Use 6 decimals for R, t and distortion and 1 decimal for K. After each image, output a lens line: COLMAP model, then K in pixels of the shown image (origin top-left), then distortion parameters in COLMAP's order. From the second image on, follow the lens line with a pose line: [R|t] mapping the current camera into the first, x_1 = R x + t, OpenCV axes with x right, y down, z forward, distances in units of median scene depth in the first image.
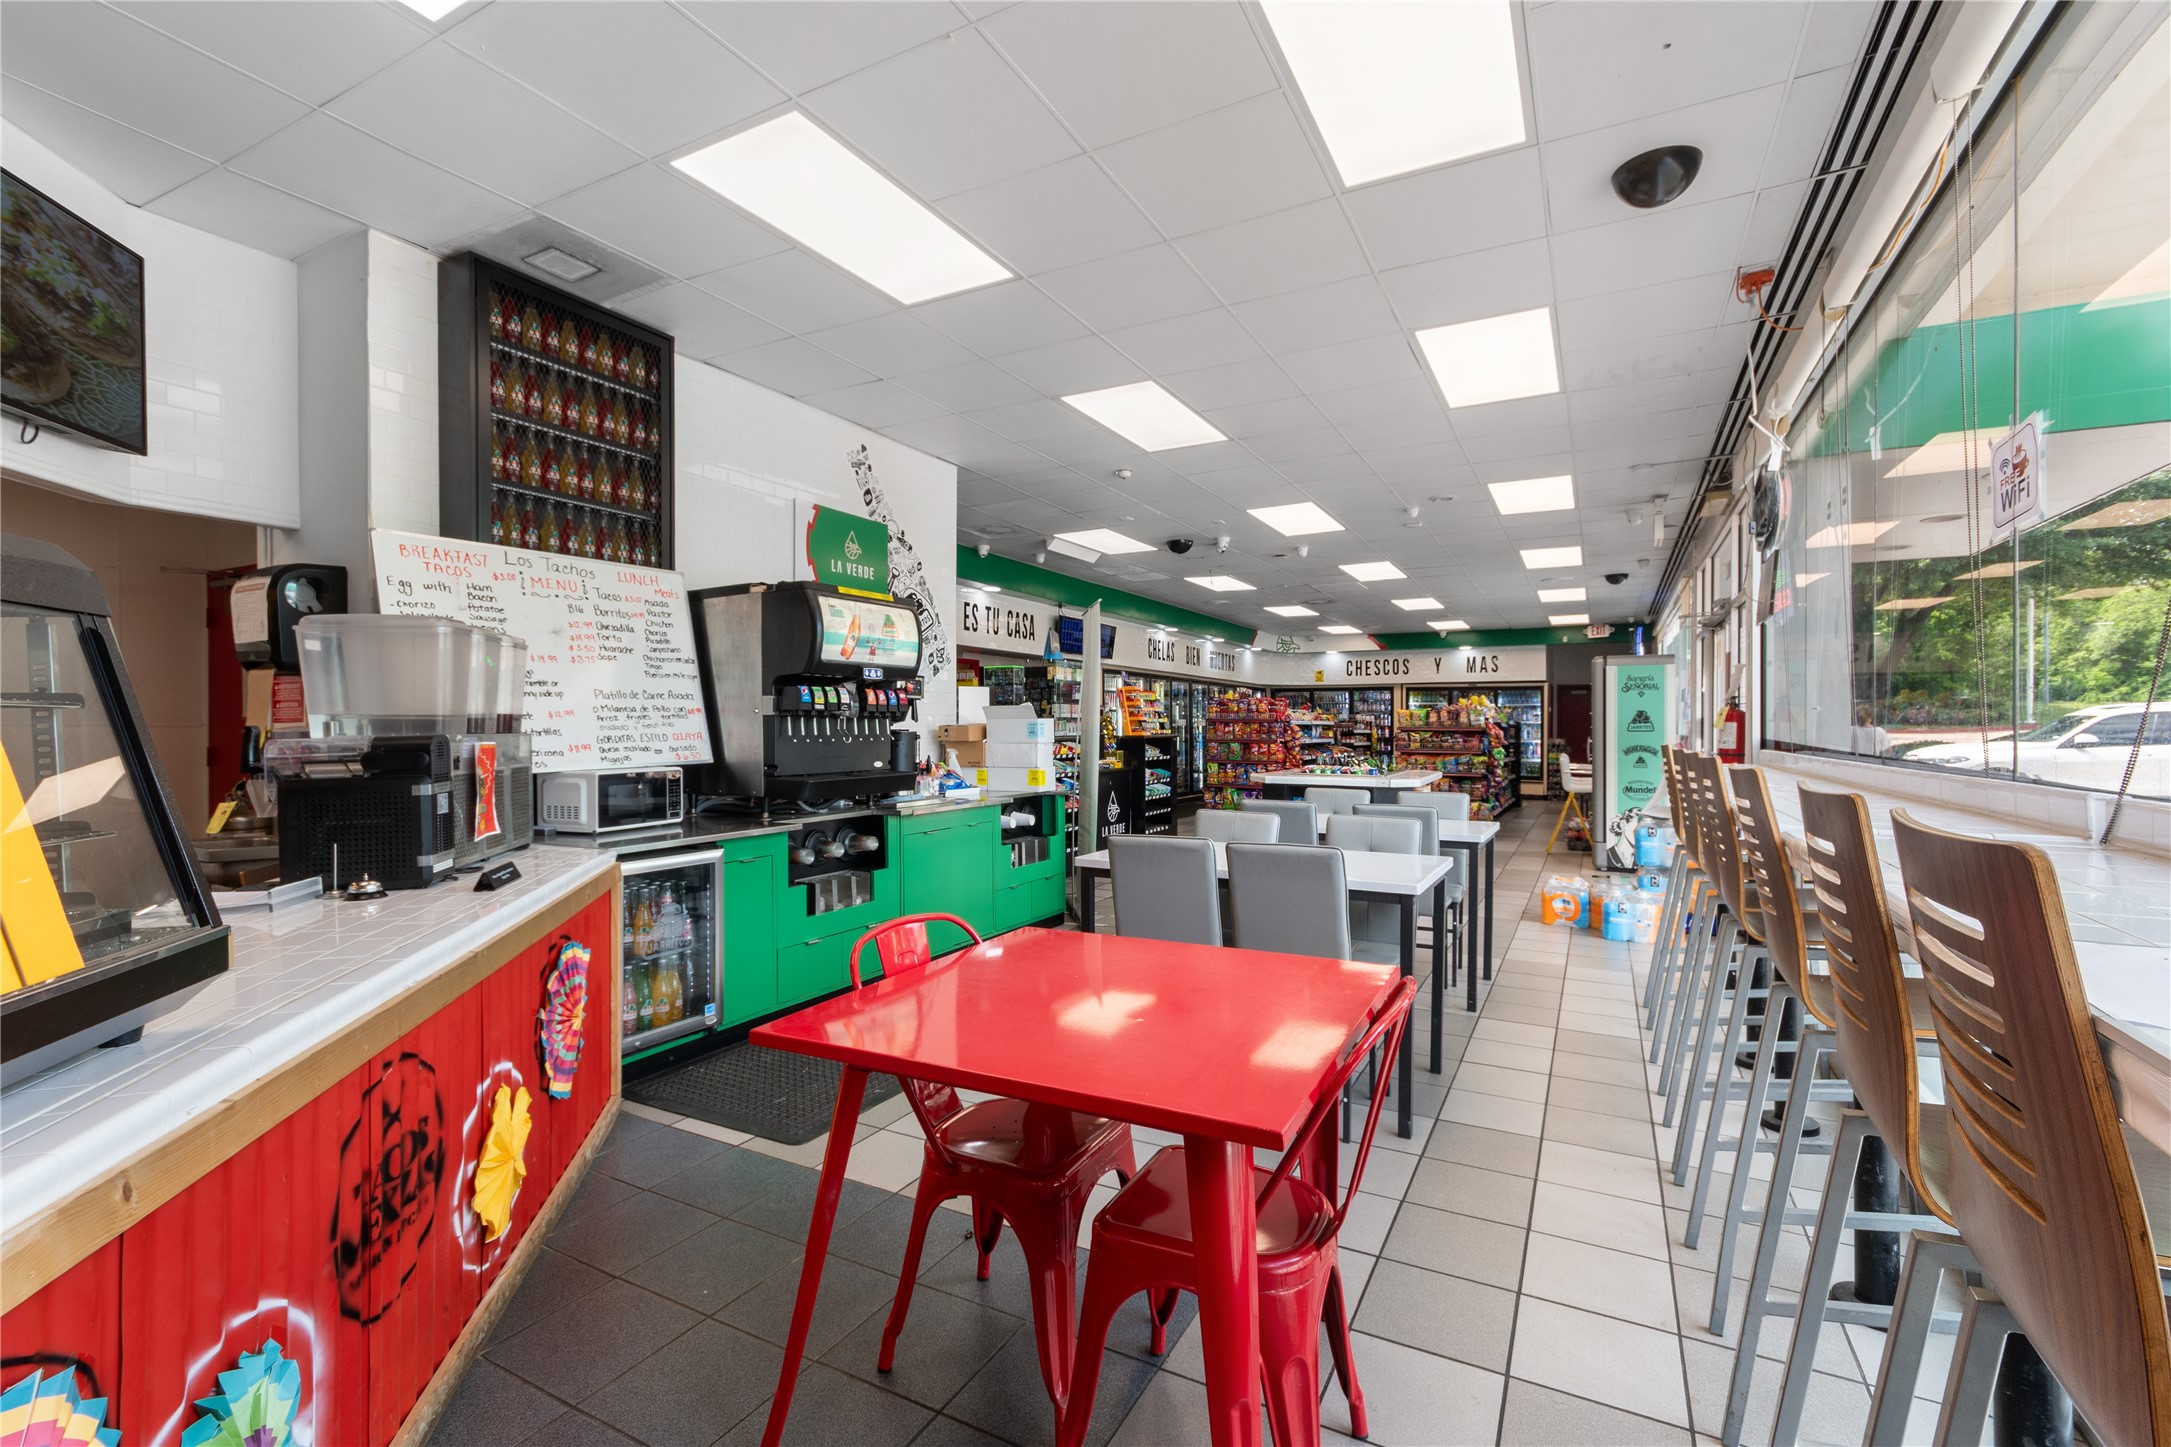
lens RADIAL K [[956.8, 0, 1089.6], [0, 956.8, 734.8], [0, 0, 1]] dist [-0.000620, -0.000004]
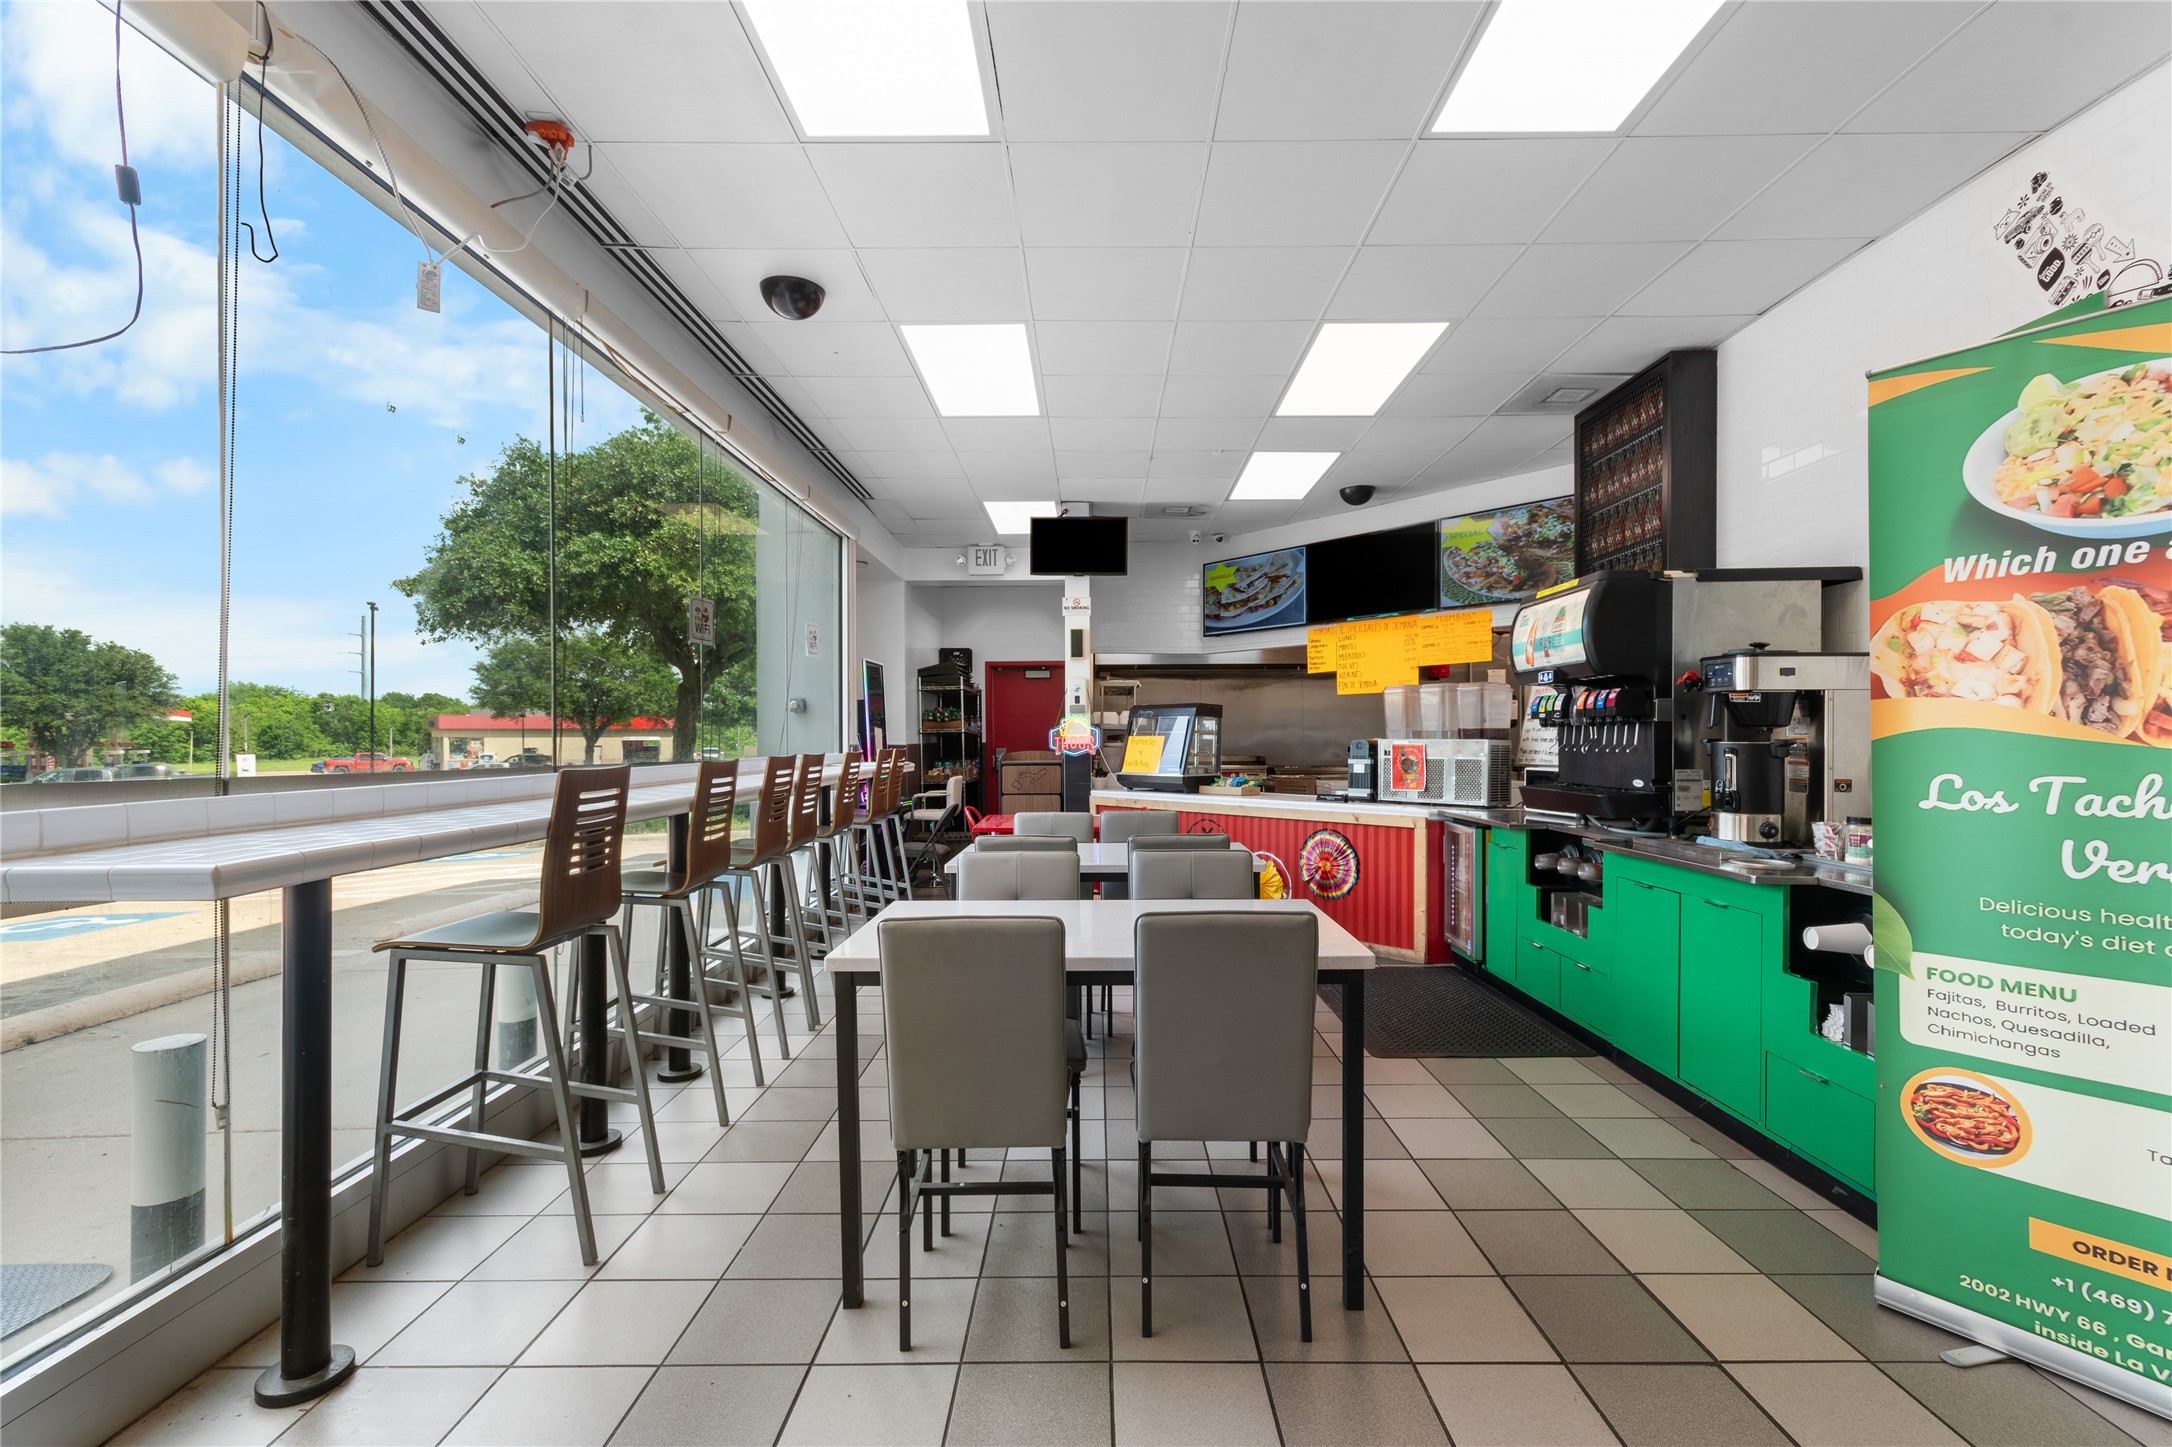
lens RADIAL K [[971.8, 0, 1086.0], [0, 971.8, 723.5], [0, 0, 1]] dist [0.003726, 0.000203]
pose [[-0.887894, -0.002278, -0.460042, 0.324167], [-0.000724, 0.999993, -0.003554, -0.008938], [0.460047, -0.002823, -0.887890, 0.894987]]
